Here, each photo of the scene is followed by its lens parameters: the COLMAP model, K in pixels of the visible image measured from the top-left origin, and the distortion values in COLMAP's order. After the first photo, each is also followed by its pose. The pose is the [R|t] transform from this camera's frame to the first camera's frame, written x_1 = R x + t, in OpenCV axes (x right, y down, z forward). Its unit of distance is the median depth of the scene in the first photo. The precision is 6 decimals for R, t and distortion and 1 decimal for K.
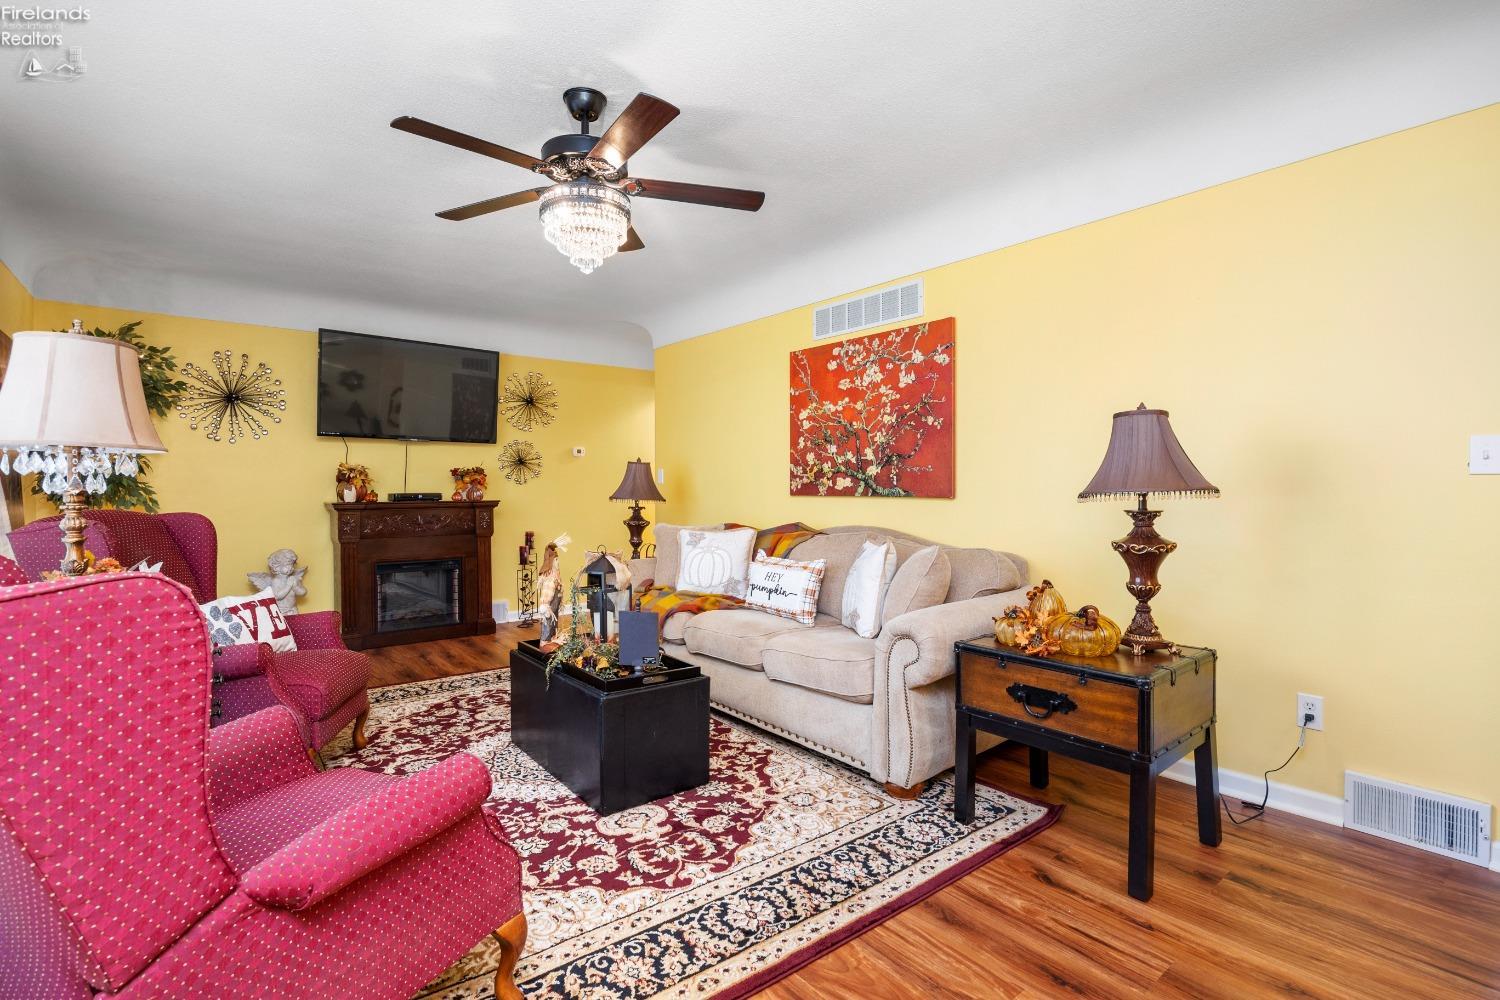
lens RADIAL K [[720.3, 0, 756.4], [0, 720.3, 484.9], [0, 0, 1]] dist [-0.013744, -0.000950]
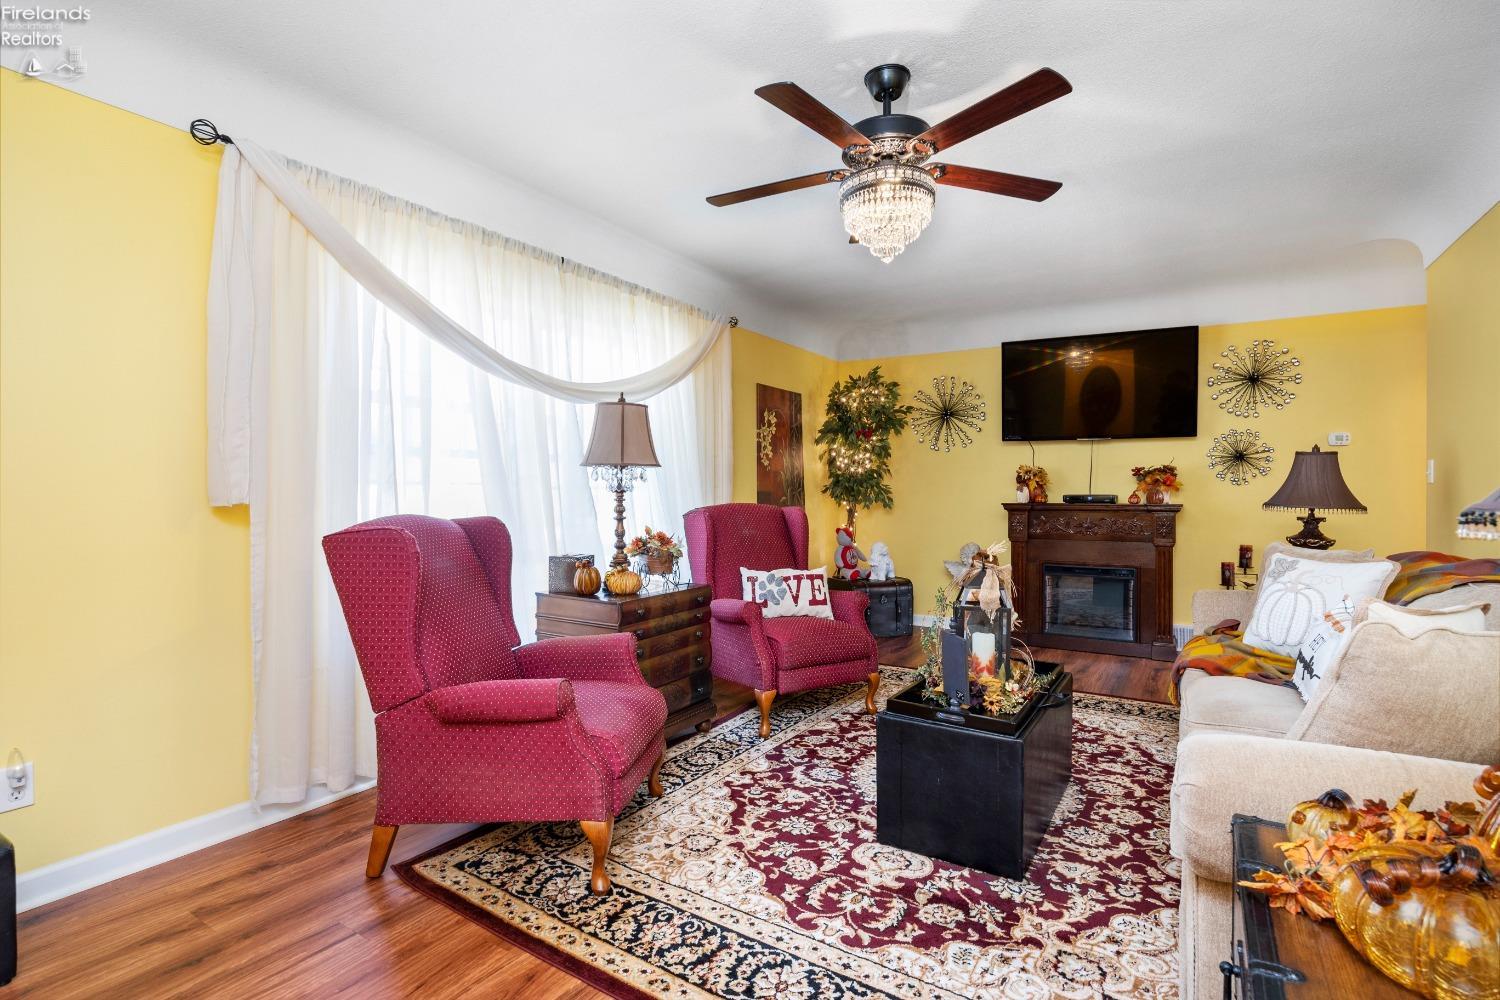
lens RADIAL K [[720.3, 0, 724.7], [0, 720.3, 494.9], [0, 0, 1]] dist [-0.013744, -0.000950]
pose [[0.306189, 0.010846, -0.951909, 0.465726], [0.004042, 0.999911, 0.012693, -0.004101], [0.951962, -0.007734, 0.306118, 0.397639]]
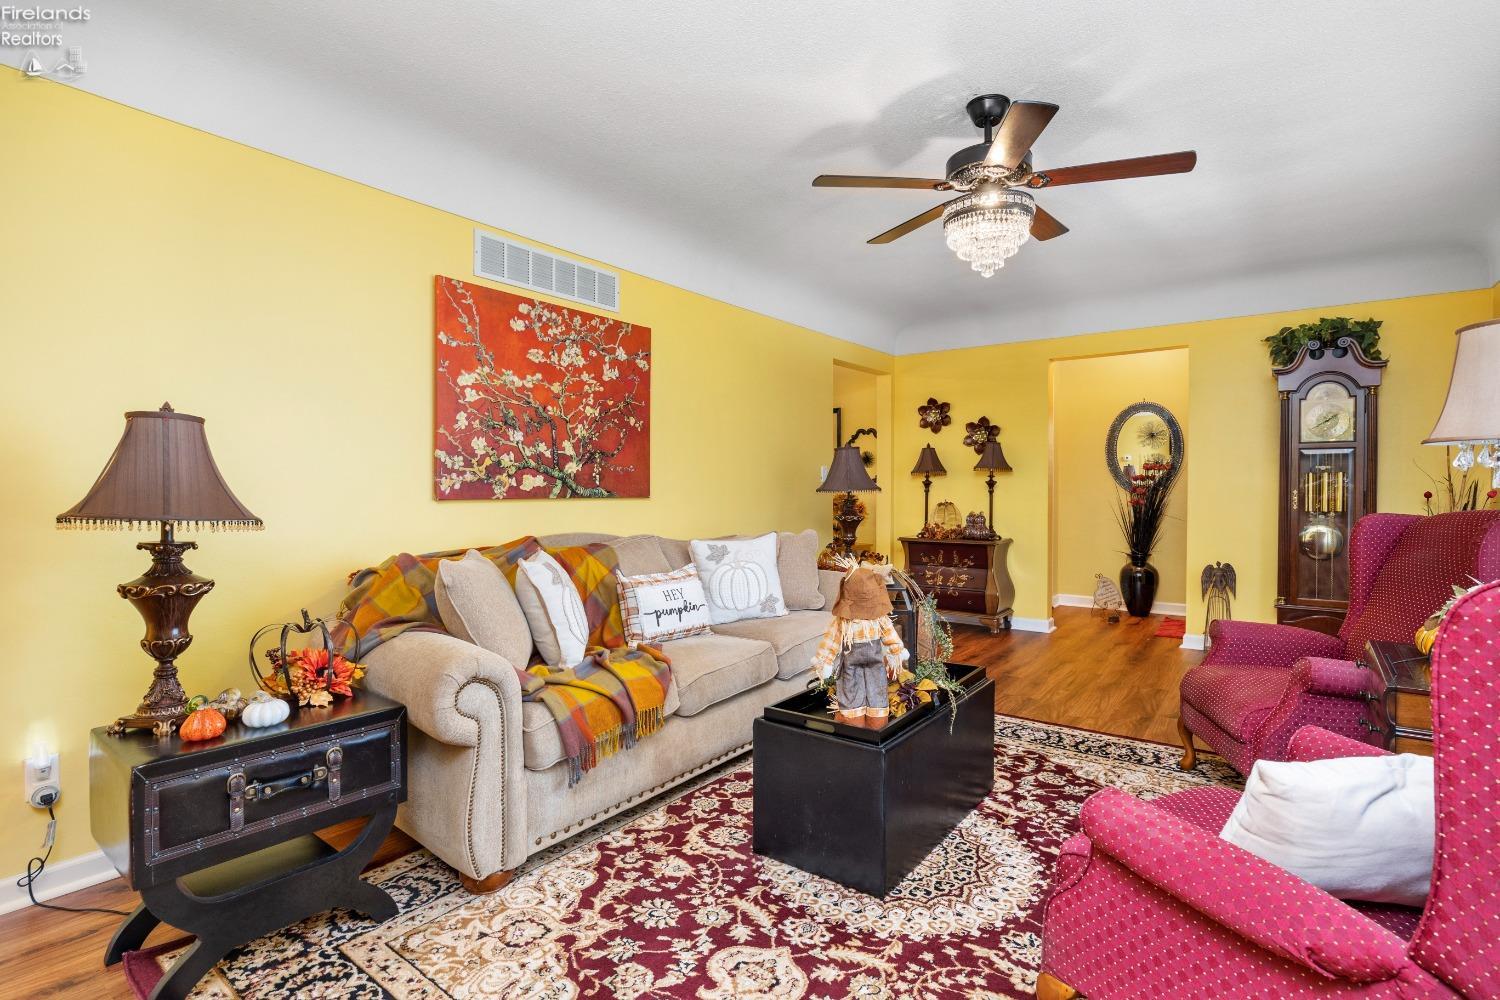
lens RADIAL K [[720.3, 0, 751.7], [0, 720.3, 498.0], [0, 0, 1]] dist [-0.013744, -0.000950]
pose [[-0.261783, -0.011110, 0.965063, -0.876569], [0.001649, 0.999927, 0.011959, 0.007319], [-0.965125, 0.004722, -0.261746, 1.235688]]
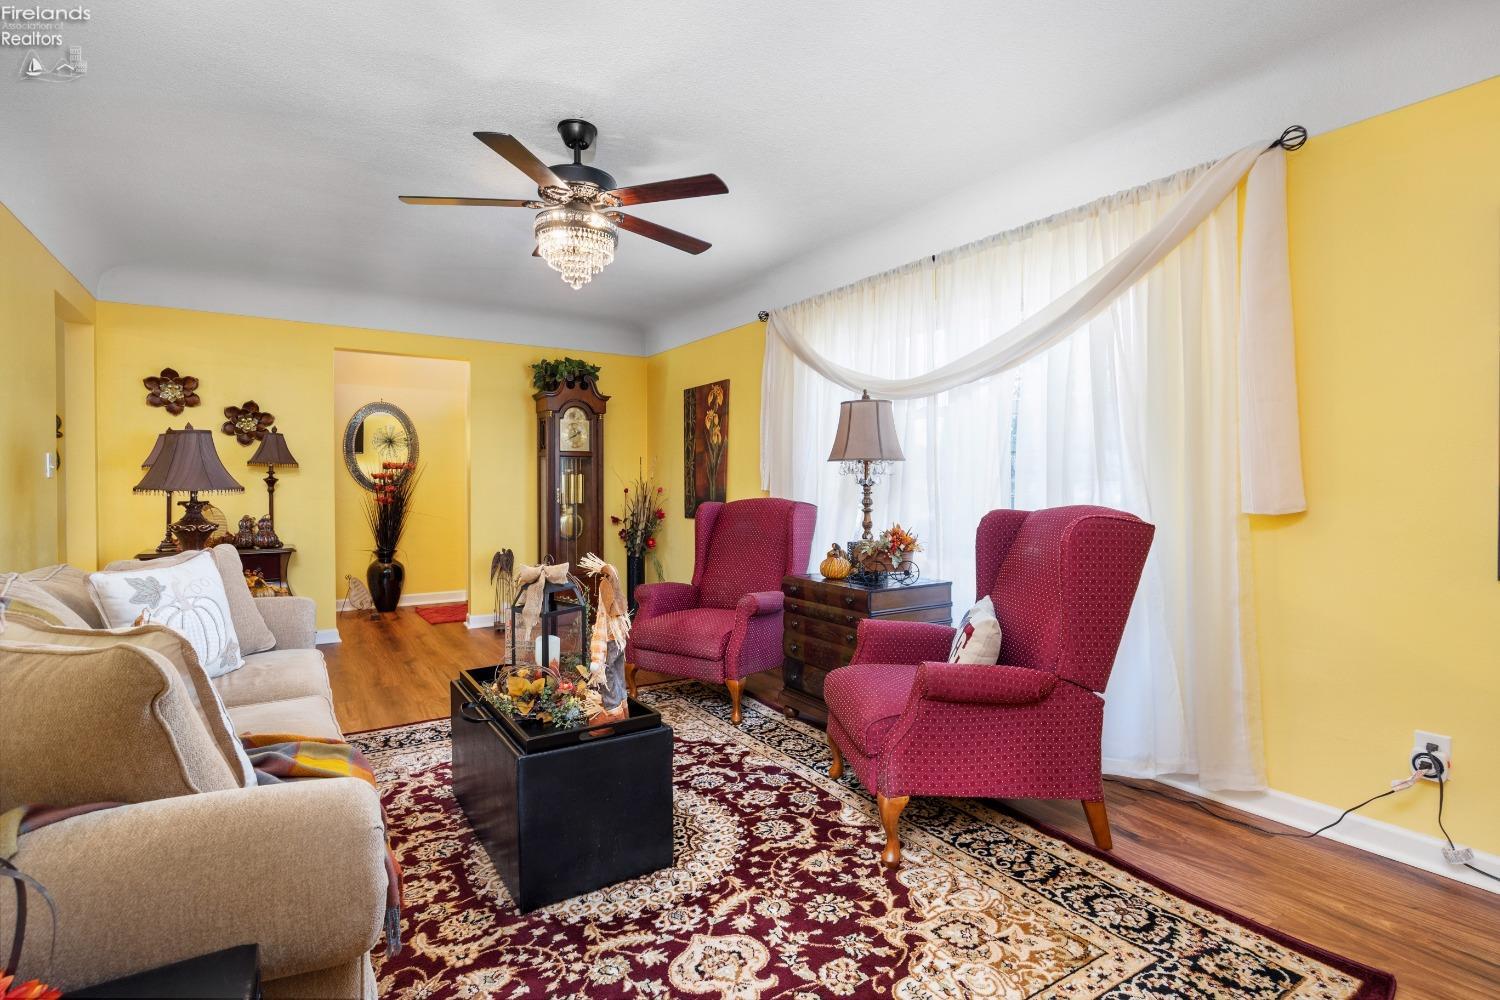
lens RADIAL K [[720.3, 0, 758.9], [0, 720.3, 496.0], [0, 0, 1]] dist [-0.013744, -0.000950]
pose [[-0.996615, 0.003153, 0.082144, -0.464473], [0.004408, 0.999876, 0.015095, 0.006715], [-0.082086, 0.015406, -0.996506, 1.608498]]
